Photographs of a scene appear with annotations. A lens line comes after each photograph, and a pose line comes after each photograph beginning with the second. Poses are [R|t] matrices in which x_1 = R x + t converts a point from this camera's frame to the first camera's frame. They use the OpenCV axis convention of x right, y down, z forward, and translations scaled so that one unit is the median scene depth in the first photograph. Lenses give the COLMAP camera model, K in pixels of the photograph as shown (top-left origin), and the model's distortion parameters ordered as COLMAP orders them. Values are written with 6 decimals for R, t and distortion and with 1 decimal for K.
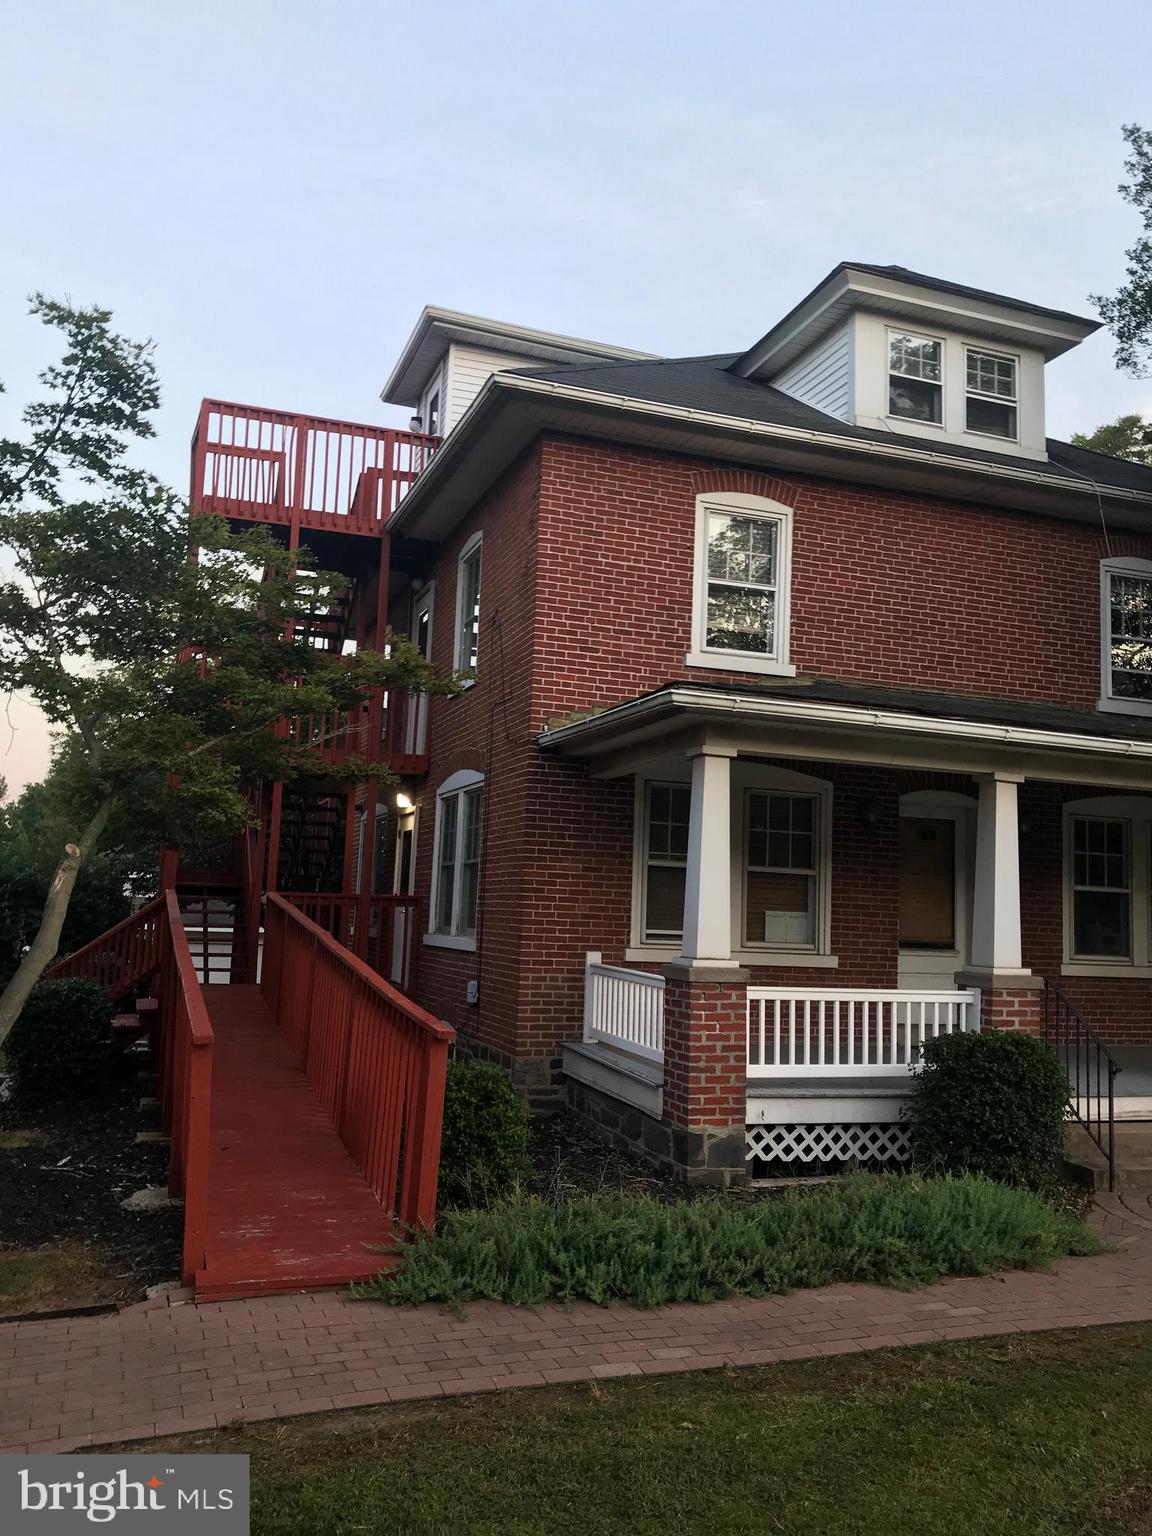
lens RADIAL K [[1240.2, 0, 576.0], [0, 1240.2, 768.0], [0, 0, 1]] dist [0.009234, -0.008992]
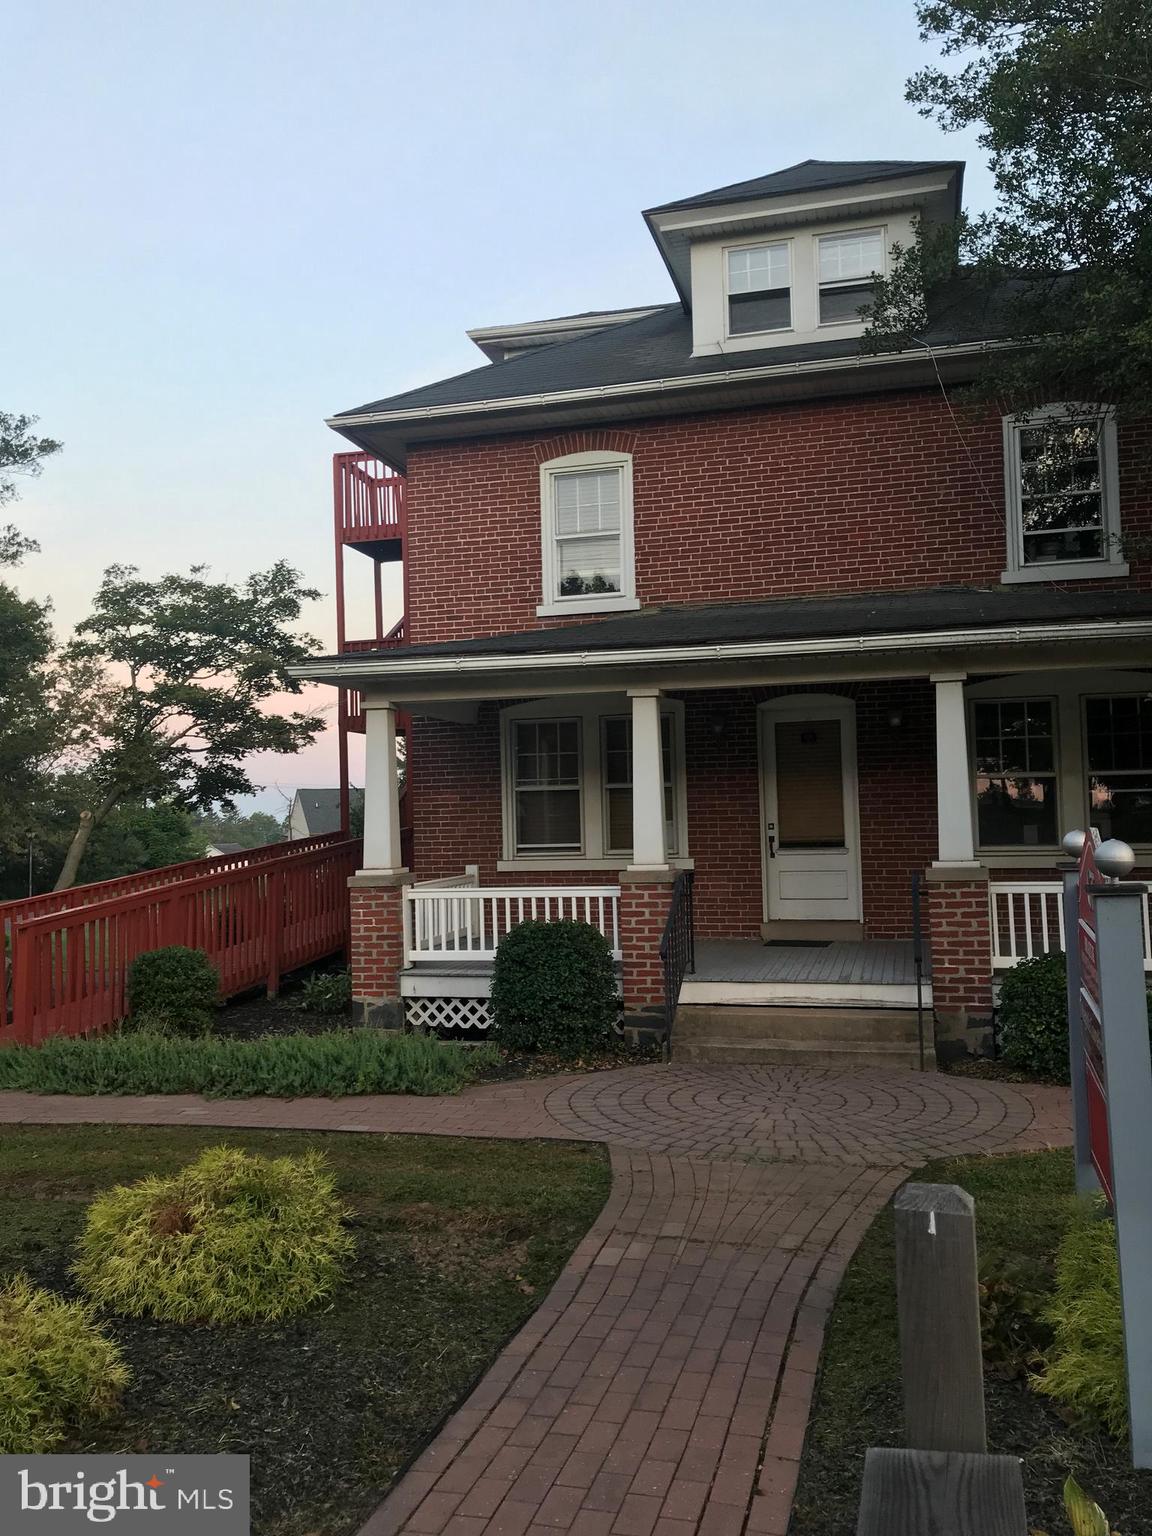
lens RADIAL K [[1240.2, 0, 576.0], [0, 1240.2, 768.0], [0, 0, 1]] dist [0.009234, -0.008992]
pose [[0.830009, -0.087224, -0.550888, 0.761267], [0.121149, 0.992309, 0.025417, 0.033278], [0.544434, -0.087836, 0.834192, 0.042707]]
